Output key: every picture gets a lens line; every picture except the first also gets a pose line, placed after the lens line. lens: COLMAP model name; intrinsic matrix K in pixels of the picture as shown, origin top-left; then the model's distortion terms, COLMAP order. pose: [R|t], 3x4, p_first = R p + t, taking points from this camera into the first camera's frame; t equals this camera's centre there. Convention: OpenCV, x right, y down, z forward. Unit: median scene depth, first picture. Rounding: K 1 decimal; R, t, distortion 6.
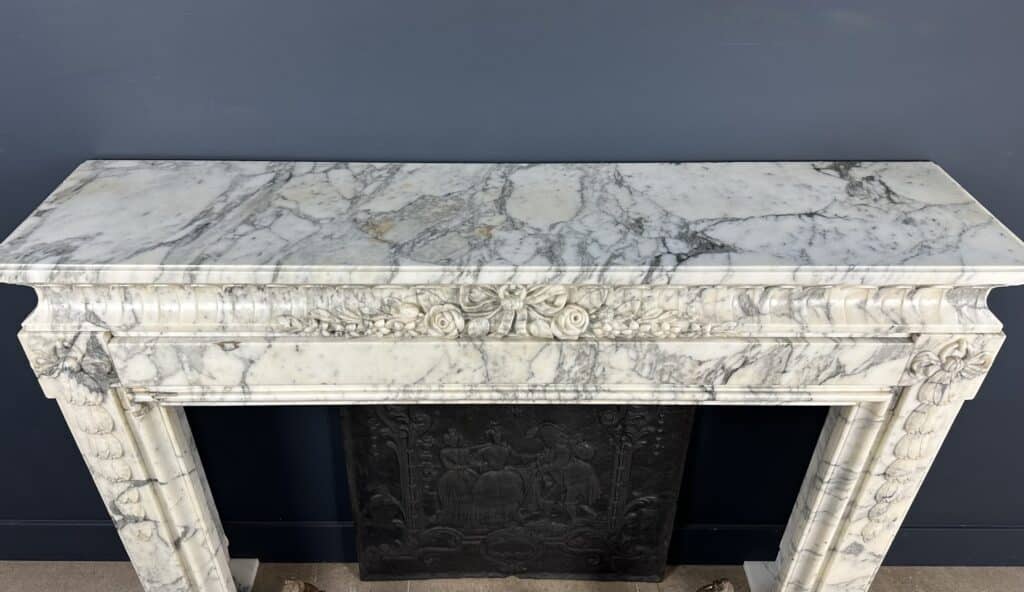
lens RADIAL K [[750.1, 0, 484.6], [0, 750.1, 357.4], [0, 0, 1]] dist [0.072666, -0.100176]
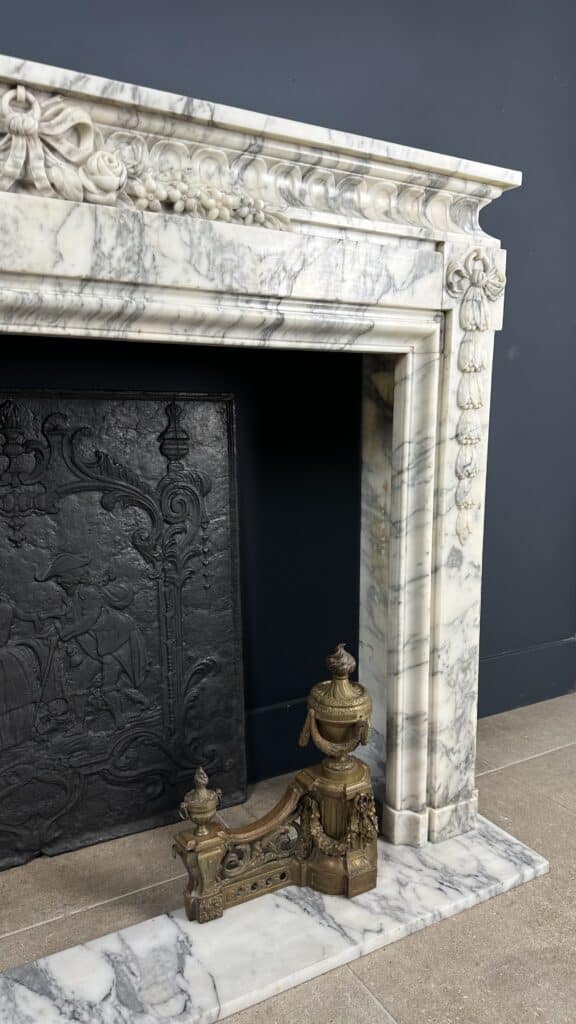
lens RADIAL K [[718.5, 0, 288.2], [0, 718.5, 515.6], [0, 0, 1]] dist [0.081039, -0.132904]
pose [[0.862726, -0.072382, 0.500464, -0.116818], [0.301945, 0.867632, -0.395024, 0.590794], [-0.405626, 0.491910, 0.770384, 0.500408]]
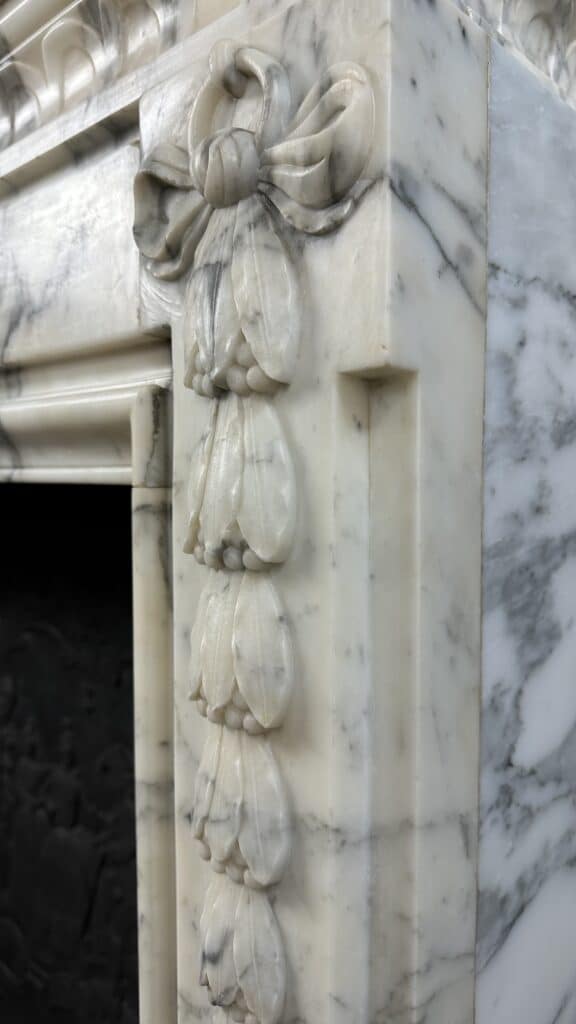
lens RADIAL K [[718.5, 0, 300.8], [0, 718.5, 503.3], [0, 0, 1]] dist [0.081039, -0.132904]
pose [[0.755458, 0.030650, -0.654480, 0.774256], [-0.398734, 0.814137, -0.422127, 0.176302], [0.519898, 0.579863, 0.627268, 0.921583]]
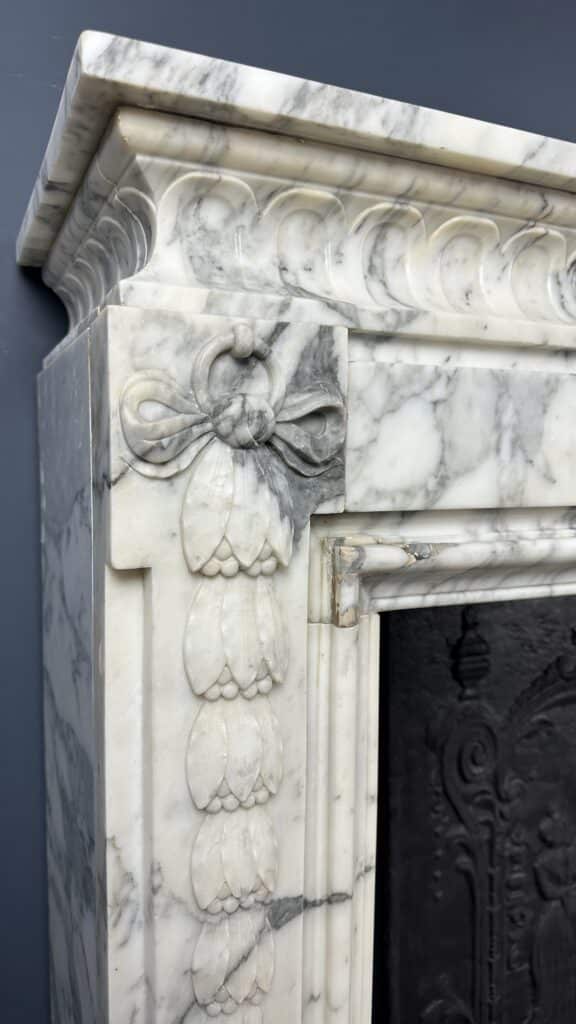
lens RADIAL K [[762.8, 0, 293.6], [0, 762.8, 522.3], [0, 0, 1]] dist [0.023619, -0.041643]
pose [[0.907056, -0.029821, 0.419952, -0.661143], [0.247200, 0.845162, -0.473913, 0.206976], [-0.340795, 0.533677, 0.773981, 0.754840]]
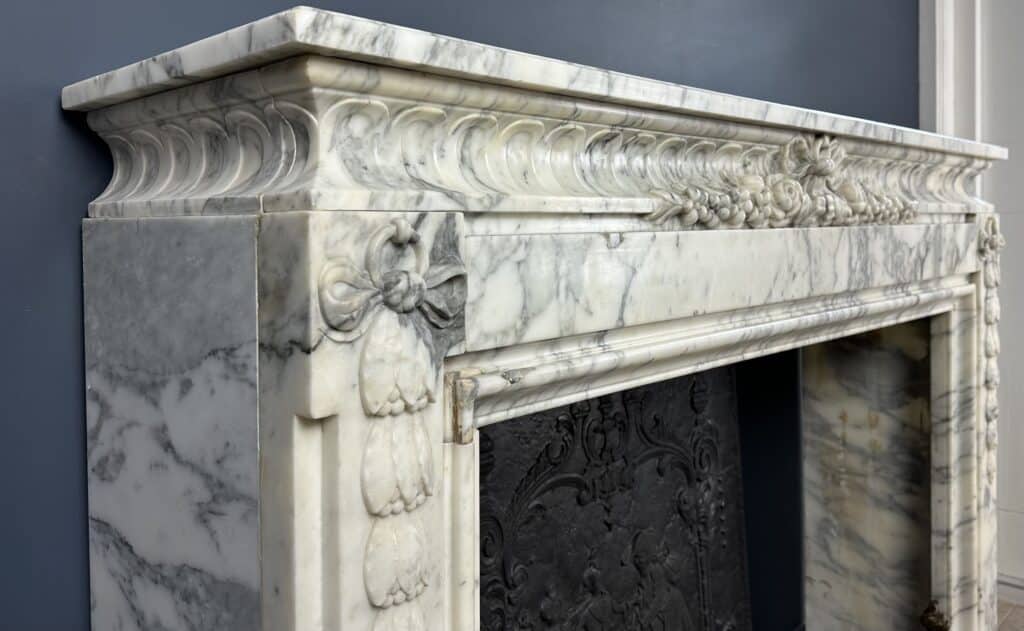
lens RADIAL K [[850.8, 0, 482.4], [0, 850.8, 239.9], [0, 0, 1]] dist [0.099477, -0.135118]
pose [[0.699405, -0.020217, 0.714439, -0.848106], [0.442917, 0.796782, -0.411050, 0.200989], [-0.560942, 0.603928, 0.566228, 0.682565]]
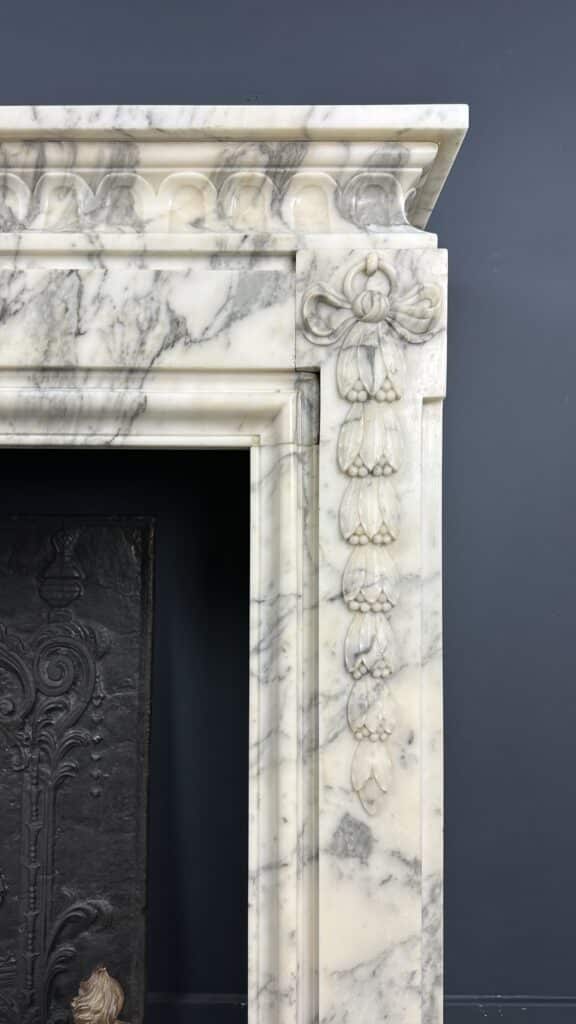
lens RADIAL K [[718.5, 0, 286.6], [0, 718.5, 511.7], [0, 0, 1]] dist [0.081039, -0.132904]
pose [[0.999972, 0.005125, 0.005374, 0.547298], [-0.000702, 0.785672, -0.618643, 0.447481], [-0.007393, 0.618622, 0.785654, 0.672034]]
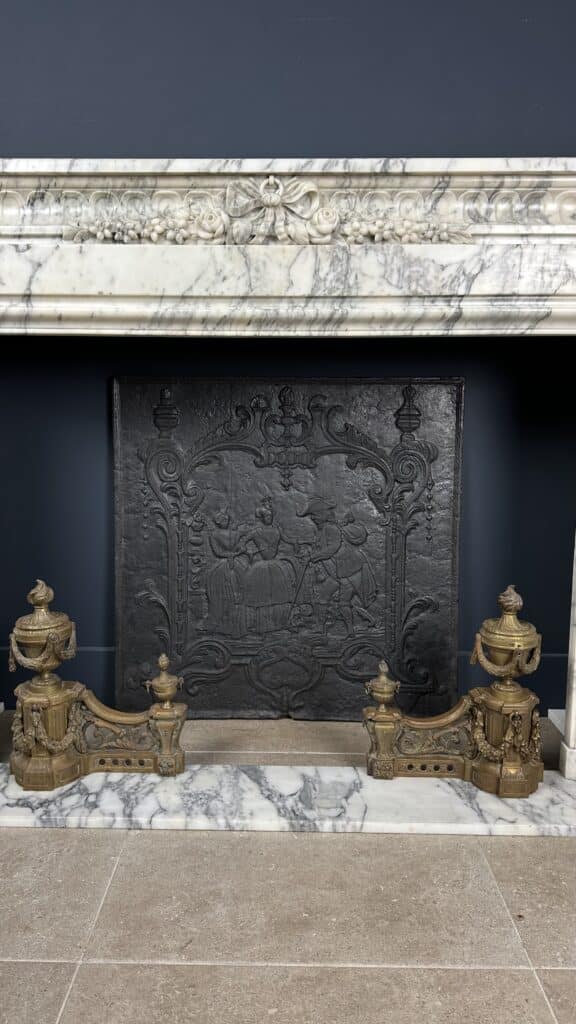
lens RADIAL K [[718.5, 0, 273.3], [0, 718.5, 515.0], [0, 0, 1]] dist [0.081039, -0.132904]
pose [[0.999881, 0.006156, -0.014121, 0.054954], [-0.012235, 0.874323, -0.485190, 0.843103], [0.009359, 0.485305, 0.874295, 0.243453]]
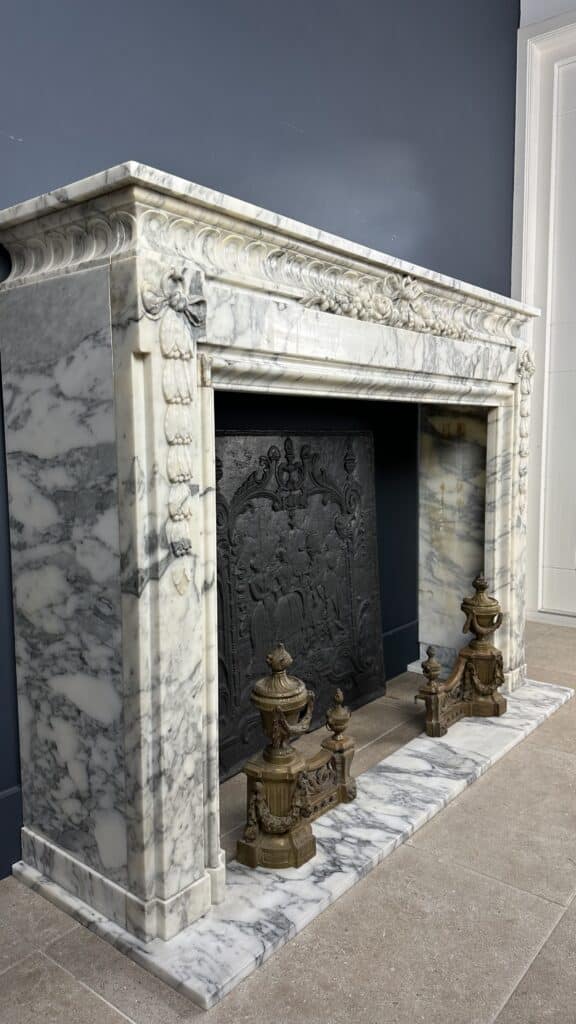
lens RADIAL K [[718.5, 0, 284.5], [0, 718.5, 516.0], [0, 0, 1]] dist [0.081039, -0.132904]
pose [[0.625297, -0.089993, 0.775181, -1.164541], [0.480679, 0.826945, -0.291736, 0.542536], [-0.614777, 0.555035, 0.560344, 0.564760]]
